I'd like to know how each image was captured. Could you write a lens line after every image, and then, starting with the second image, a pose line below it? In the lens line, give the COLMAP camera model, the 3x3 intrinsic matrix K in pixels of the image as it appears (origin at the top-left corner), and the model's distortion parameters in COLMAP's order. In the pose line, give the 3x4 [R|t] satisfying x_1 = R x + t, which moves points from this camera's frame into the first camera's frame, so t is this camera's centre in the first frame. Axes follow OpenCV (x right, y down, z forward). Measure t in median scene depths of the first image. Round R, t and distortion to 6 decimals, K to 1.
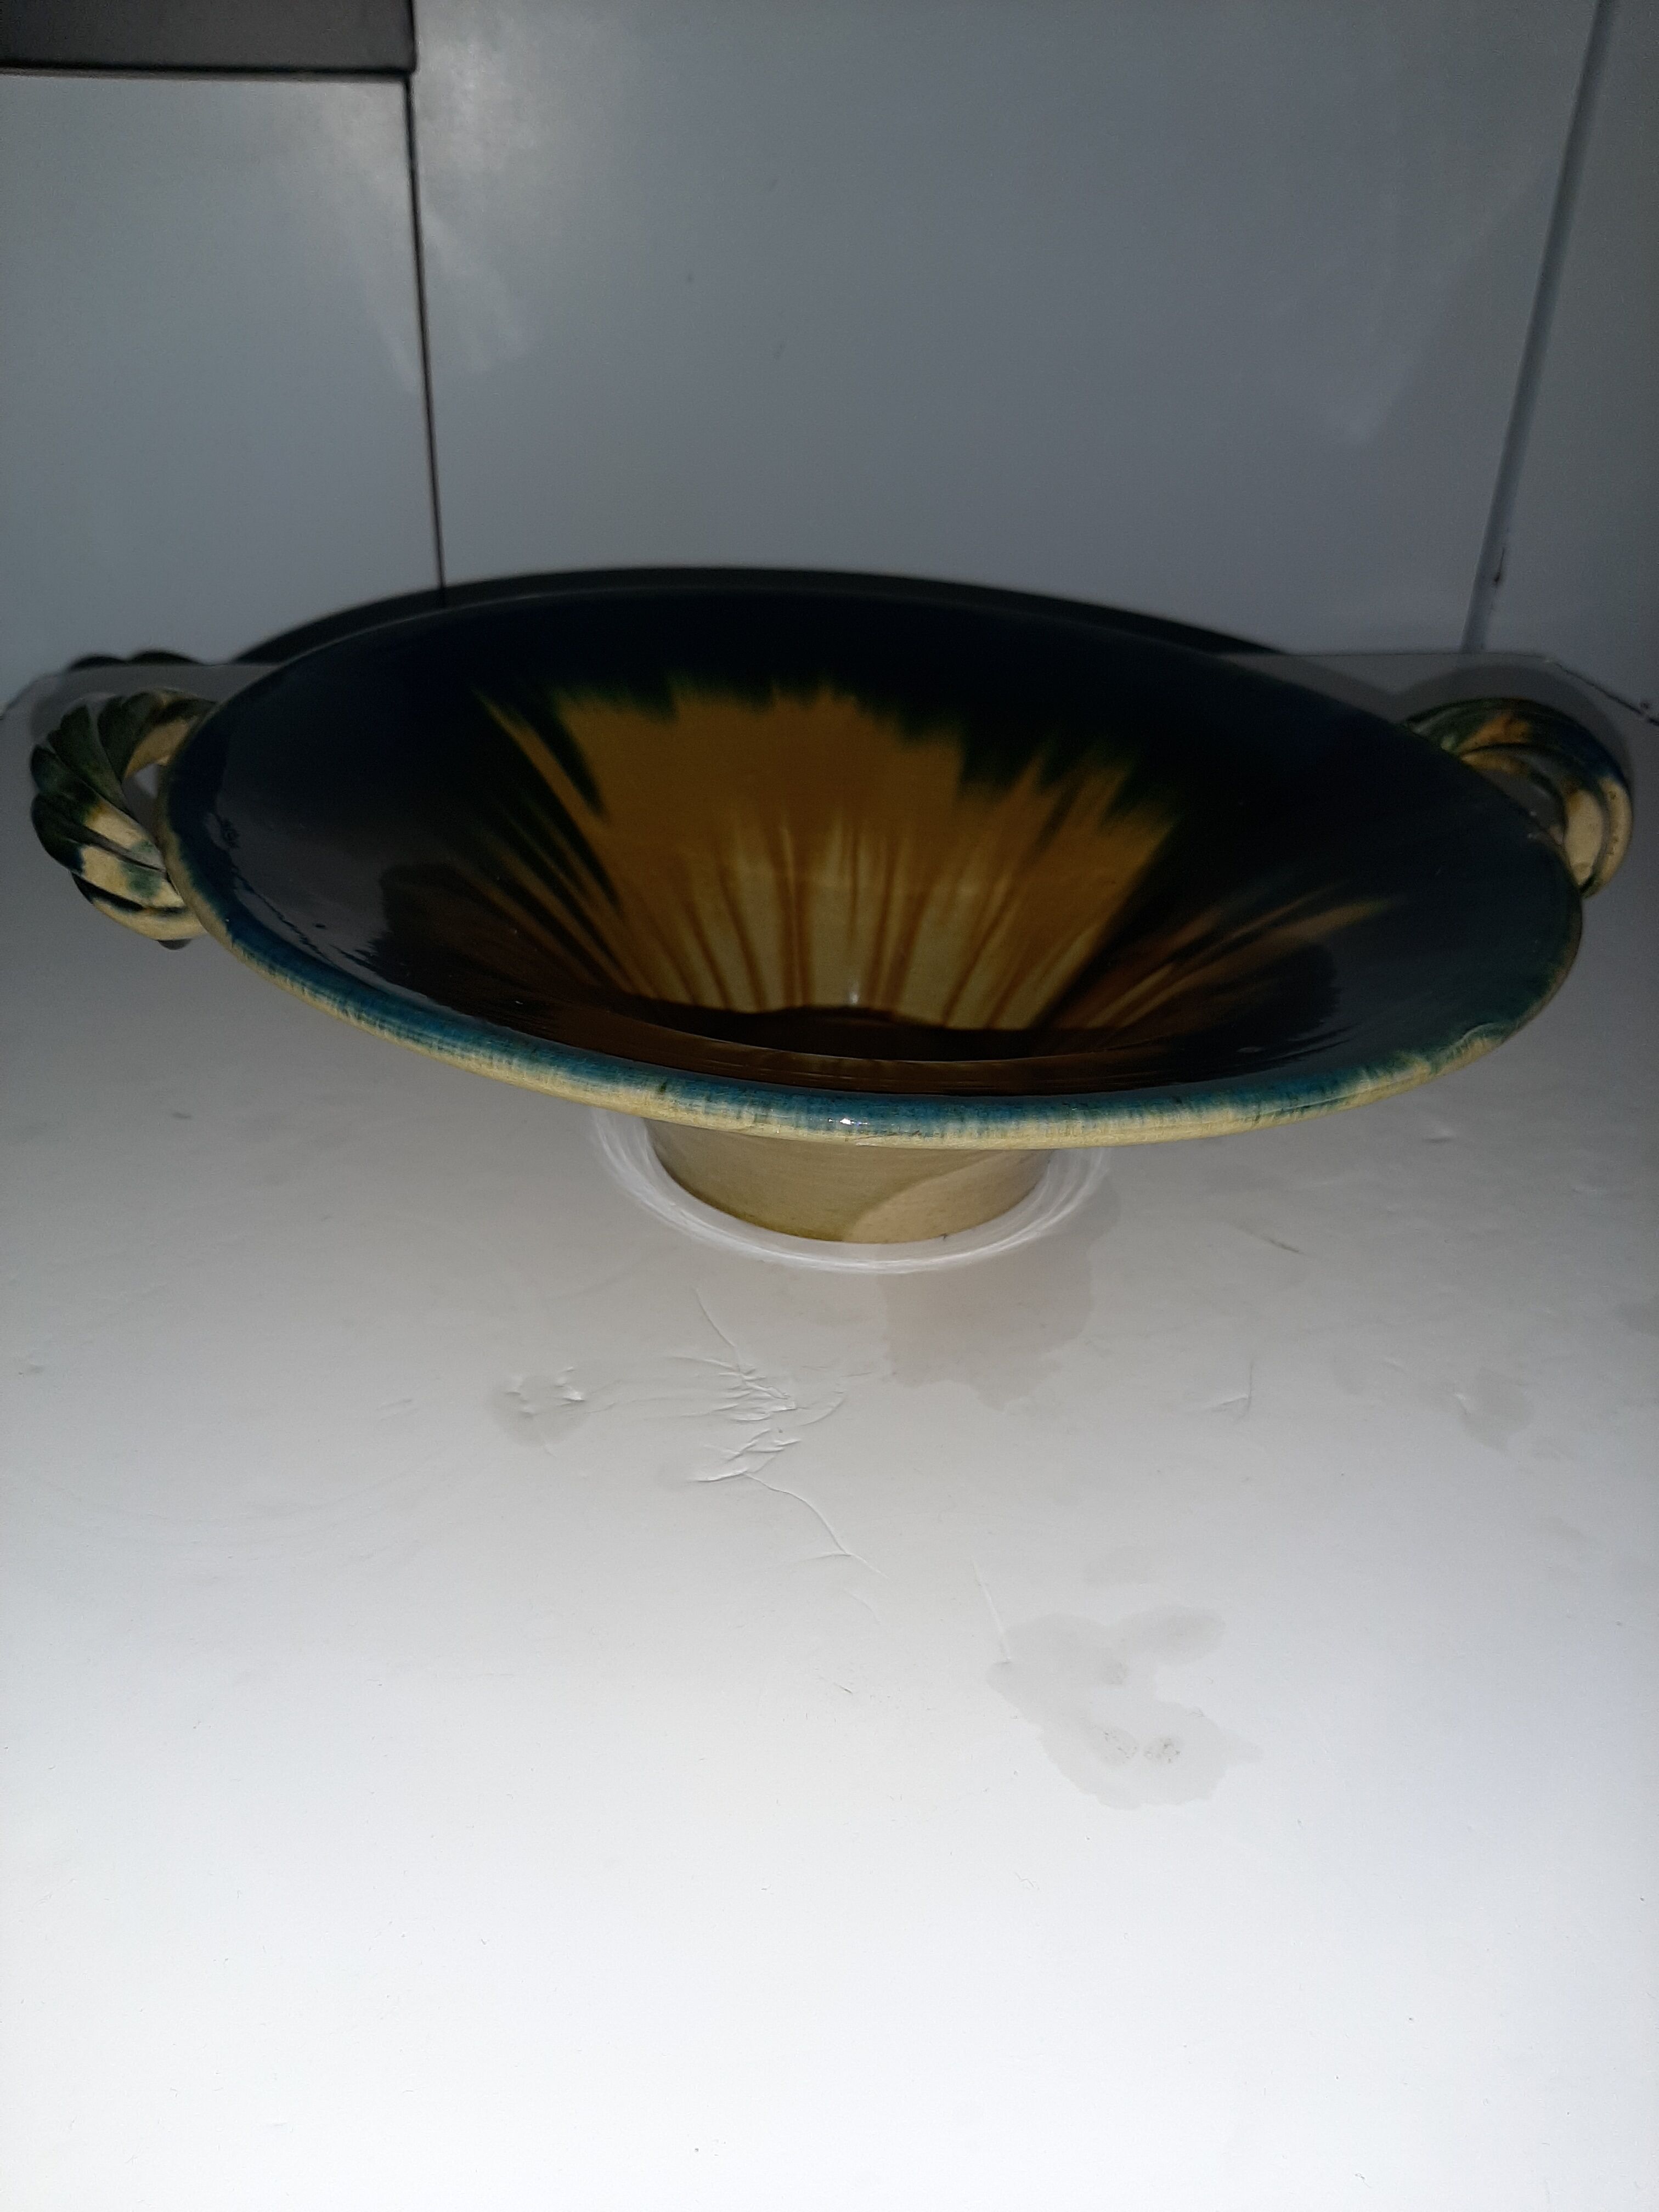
lens RADIAL K [[1746.4, 0, 829.5], [0, 1746.4, 1106.0], [0, 0, 1]] dist [0.093900, -0.294031]
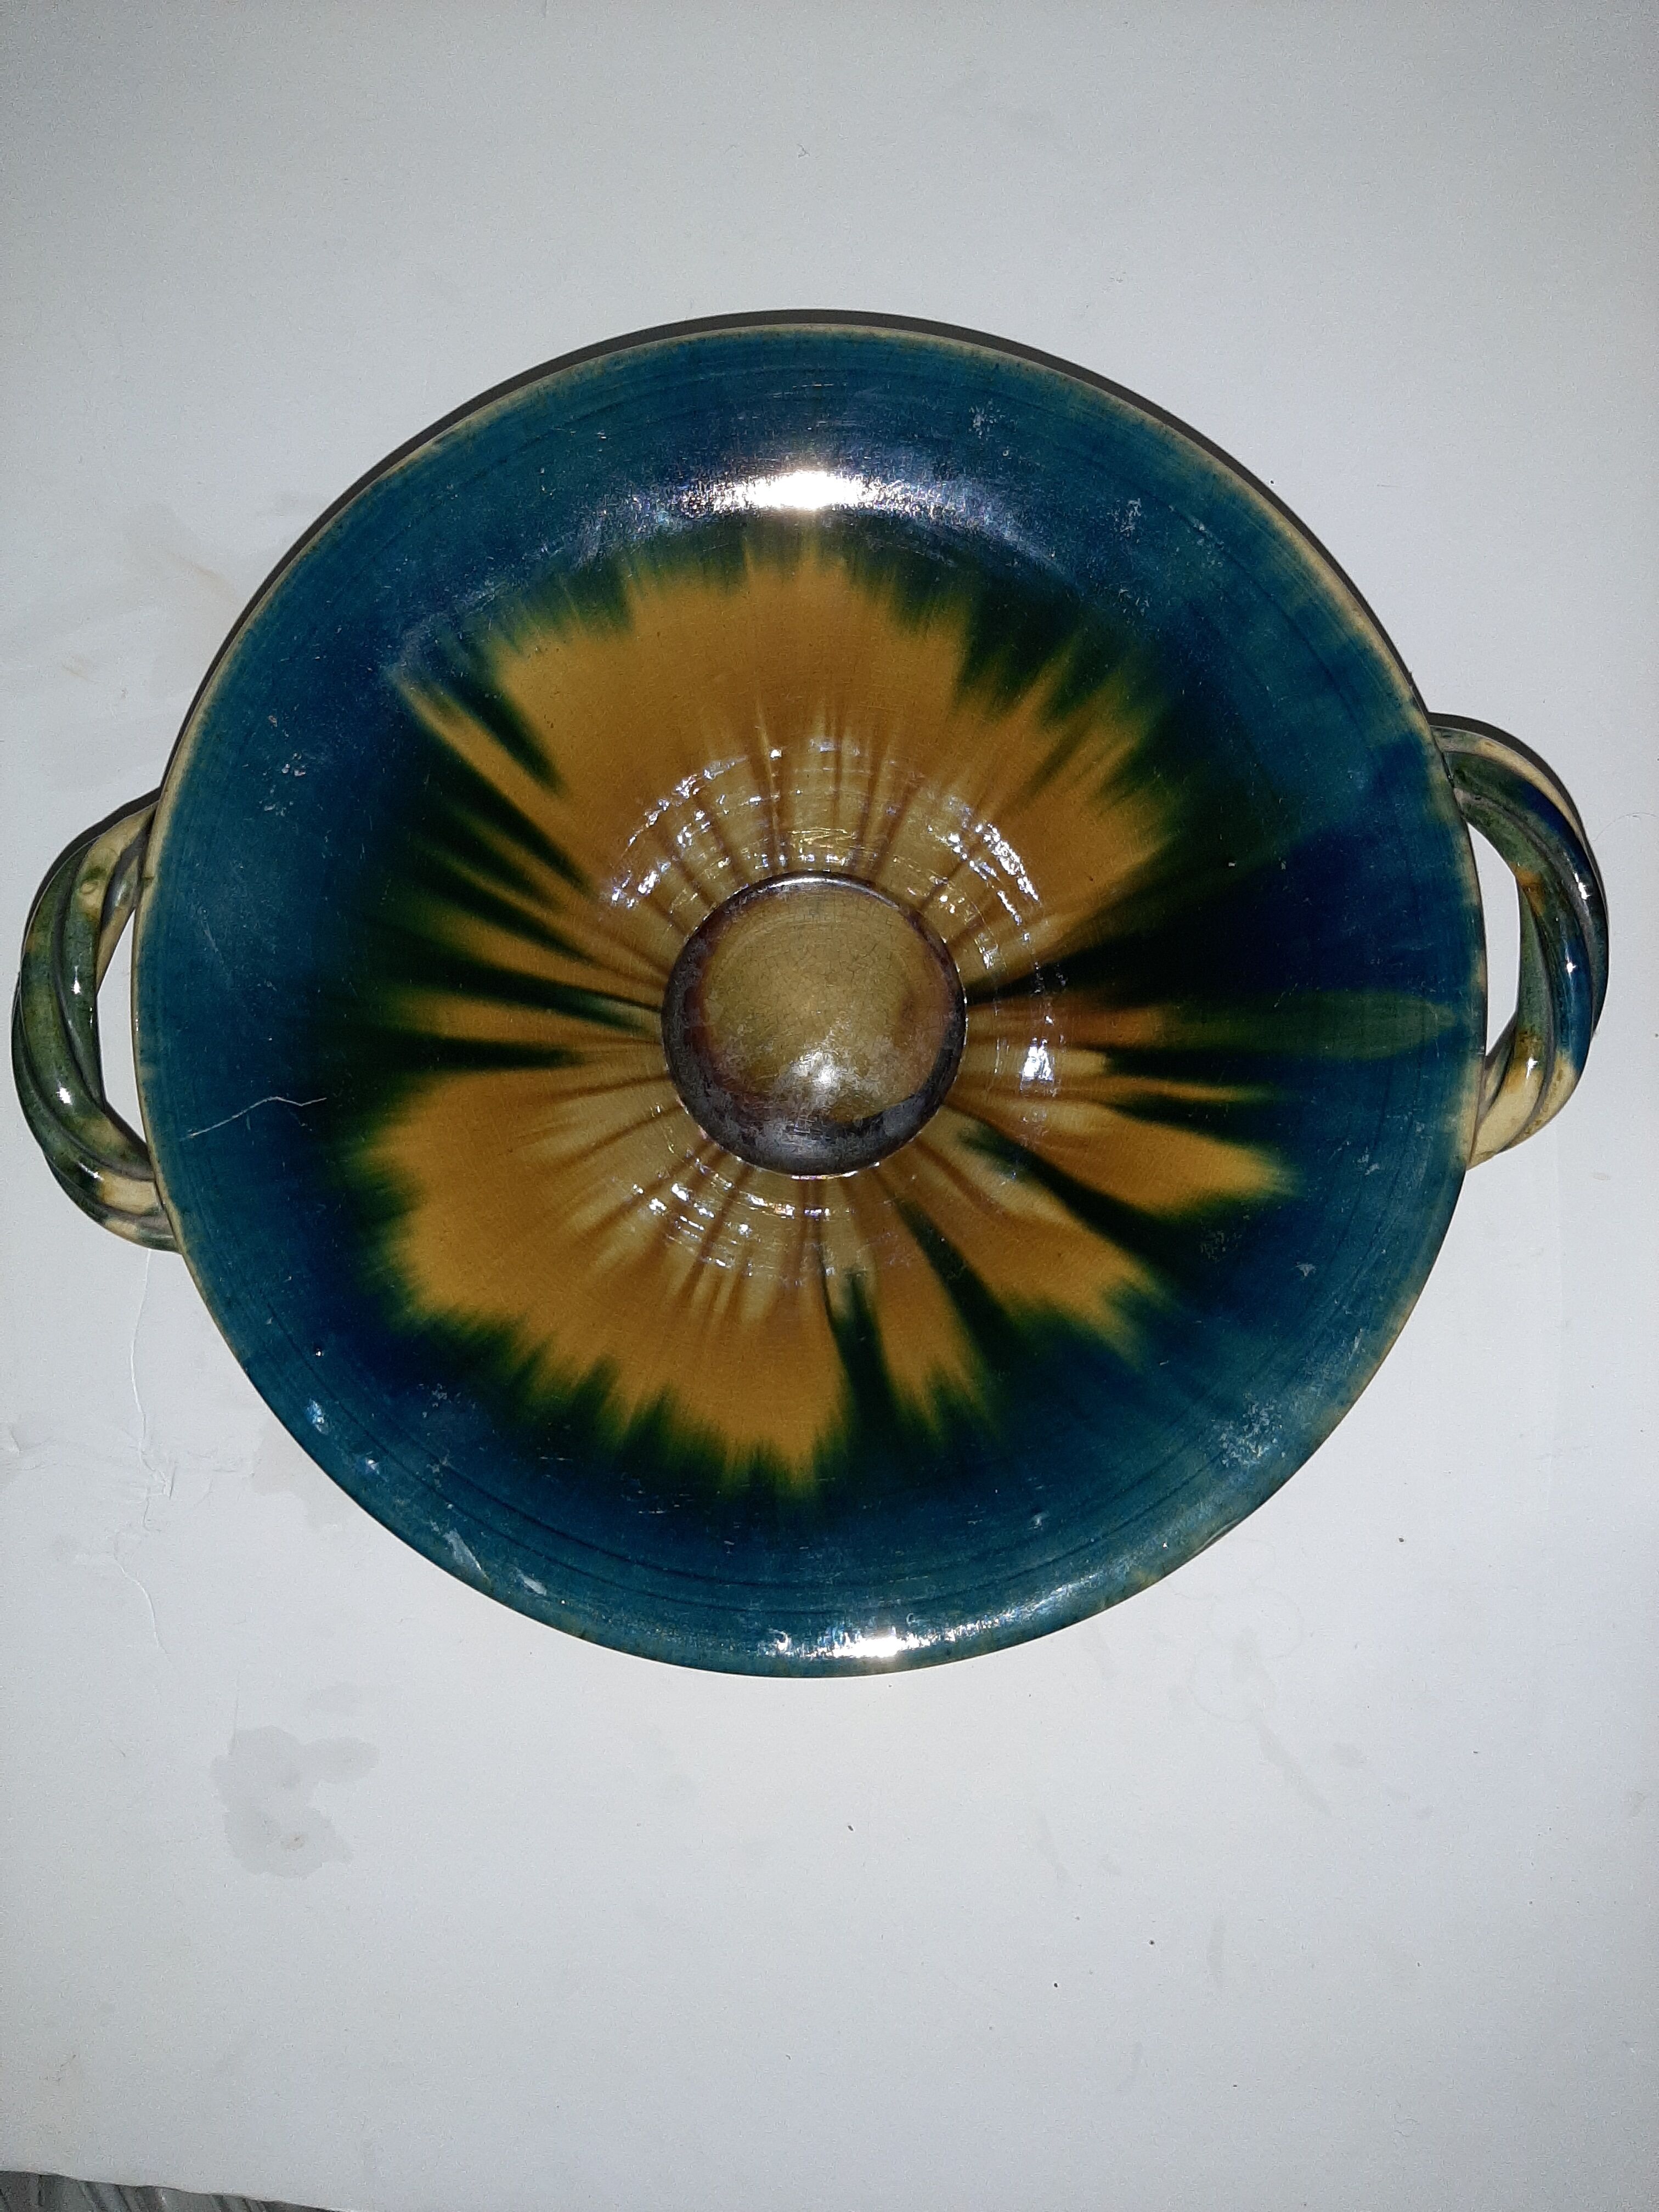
lens RADIAL K [[1746.4, 0, 829.5], [0, 1746.4, 1106.0], [0, 0, 1]] dist [0.093900, -0.294031]
pose [[0.992199, 0.094415, -0.081405, 0.105216], [0.016726, 0.546272, 0.837441, -0.831645], [0.123536, -0.832270, 0.540431, 0.345540]]
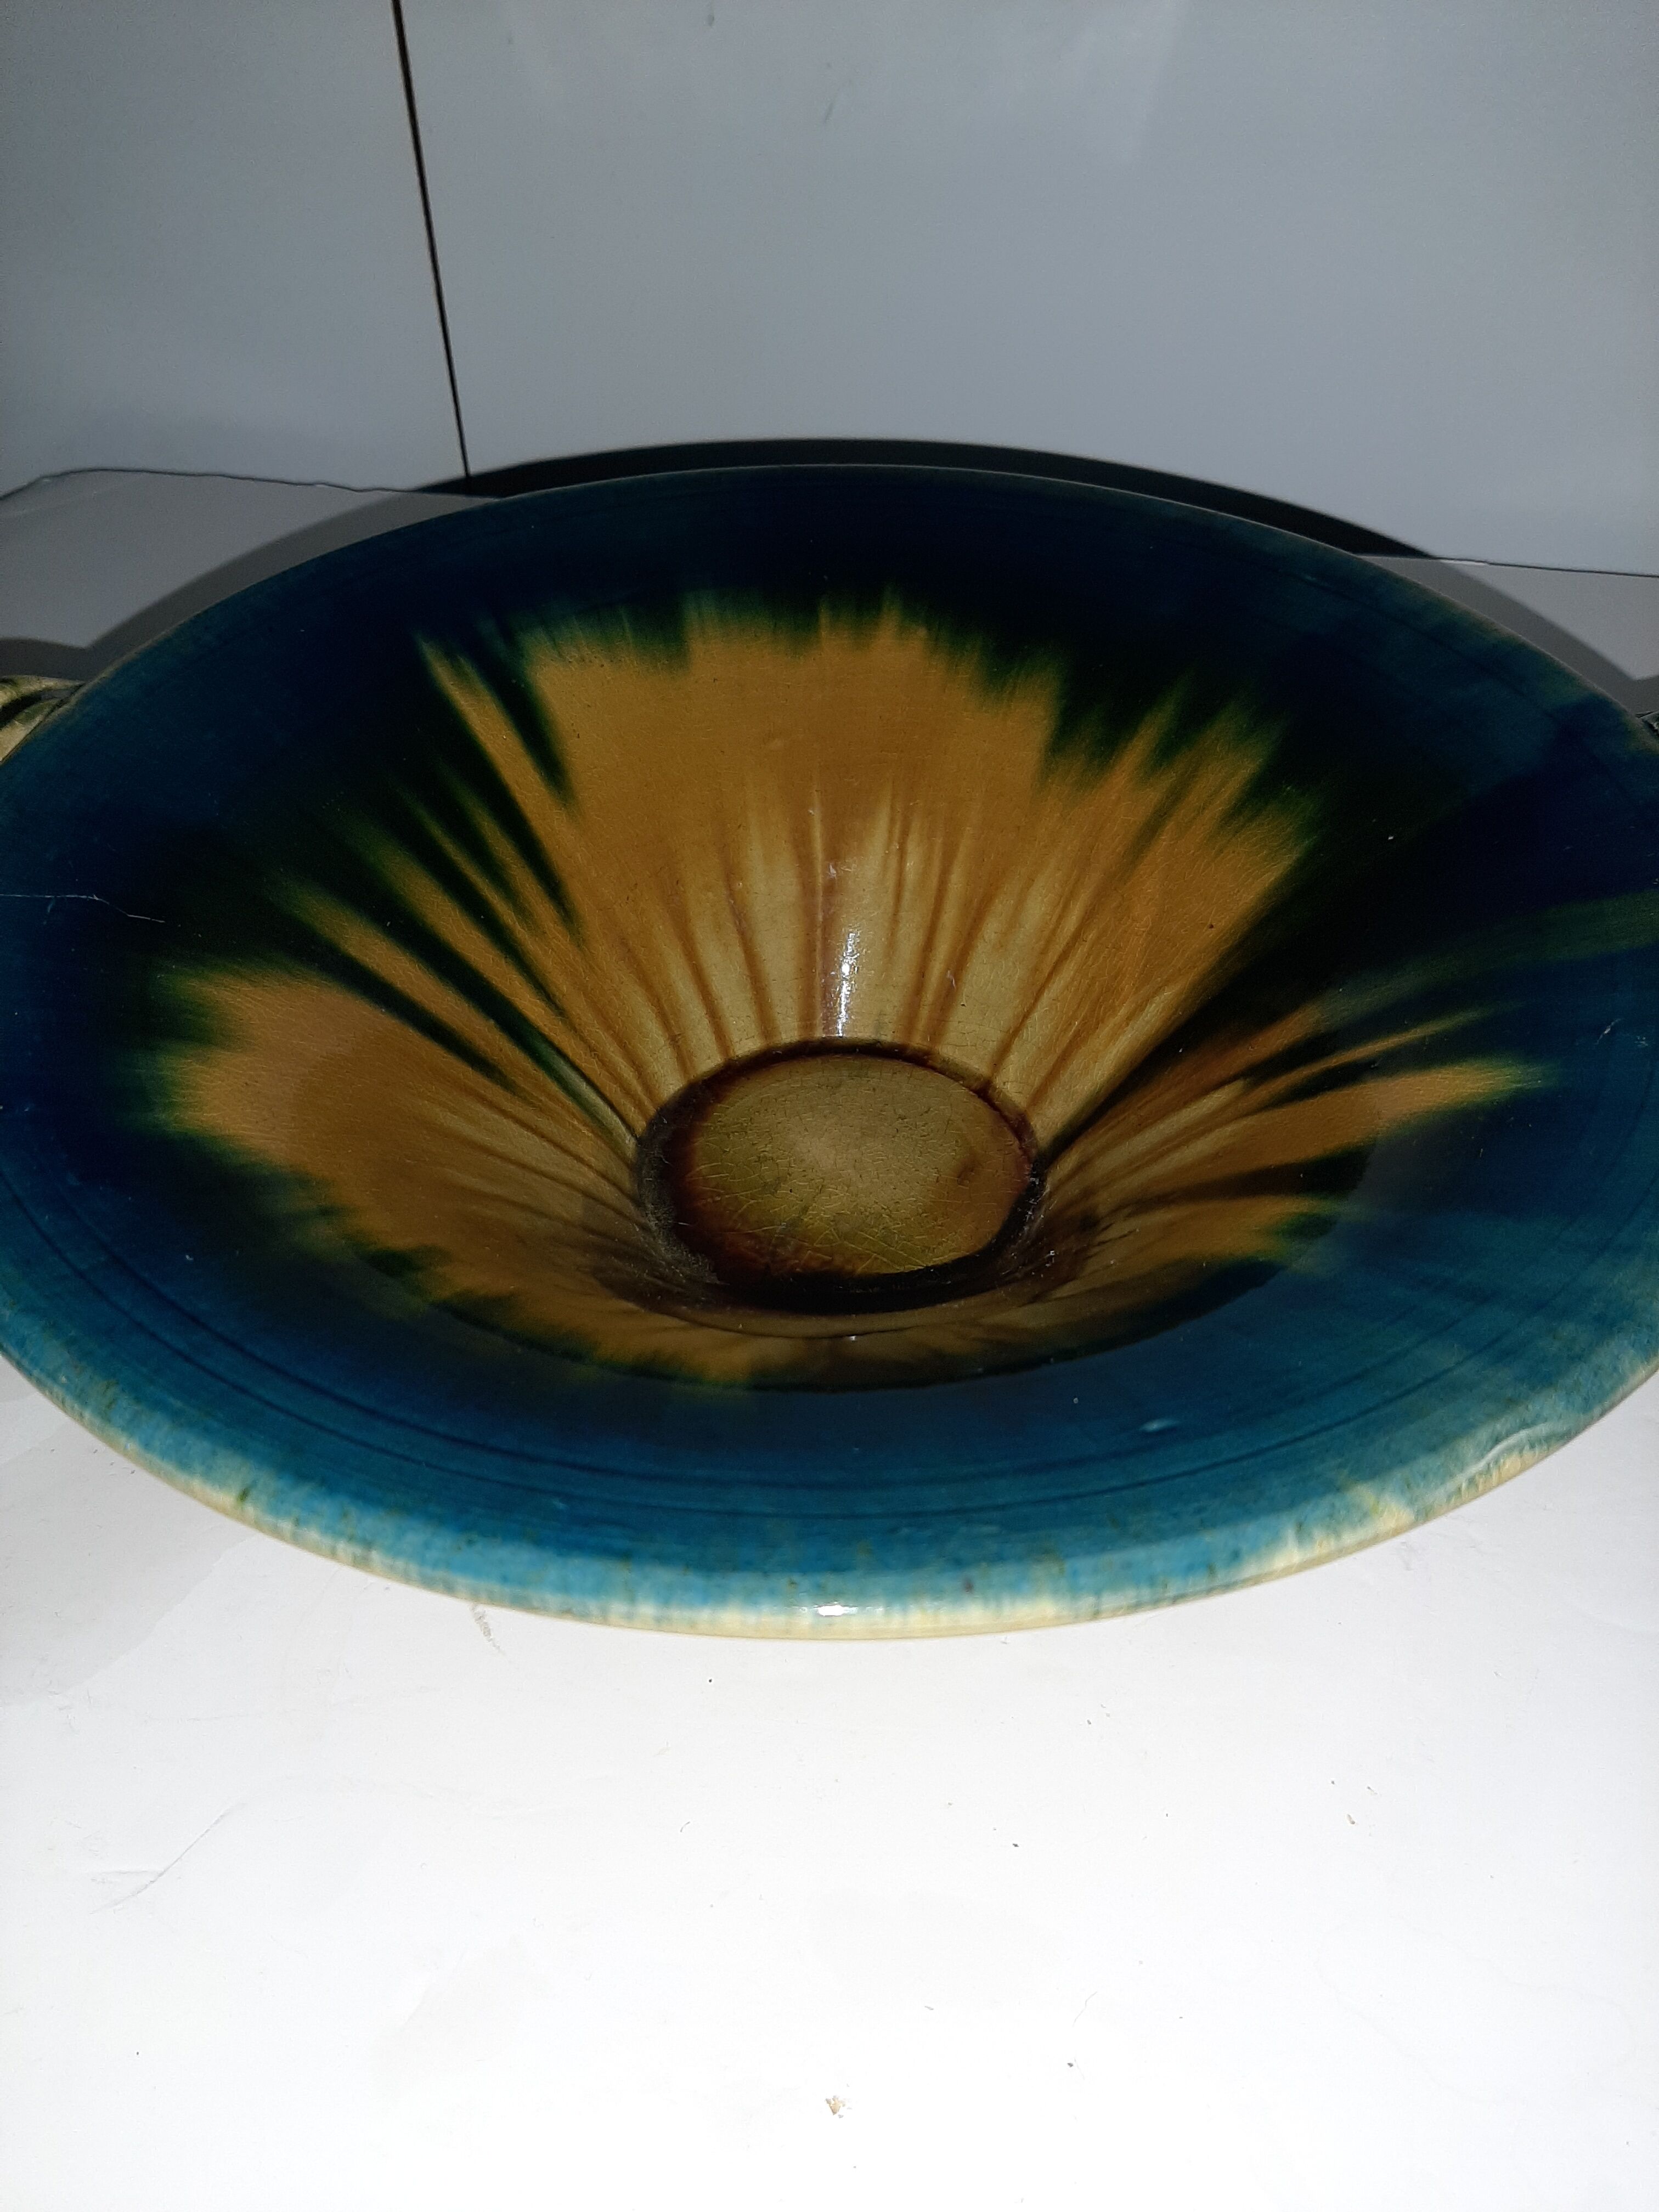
lens RADIAL K [[1746.4, 0, 829.5], [0, 1746.4, 1106.0], [0, 0, 1]] dist [0.093900, -0.294031]
pose [[0.974716, 0.080511, -0.208440, 0.159127], [-0.040855, 0.981320, 0.187993, -0.179325], [0.219682, -0.174724, 0.959798, 0.218945]]
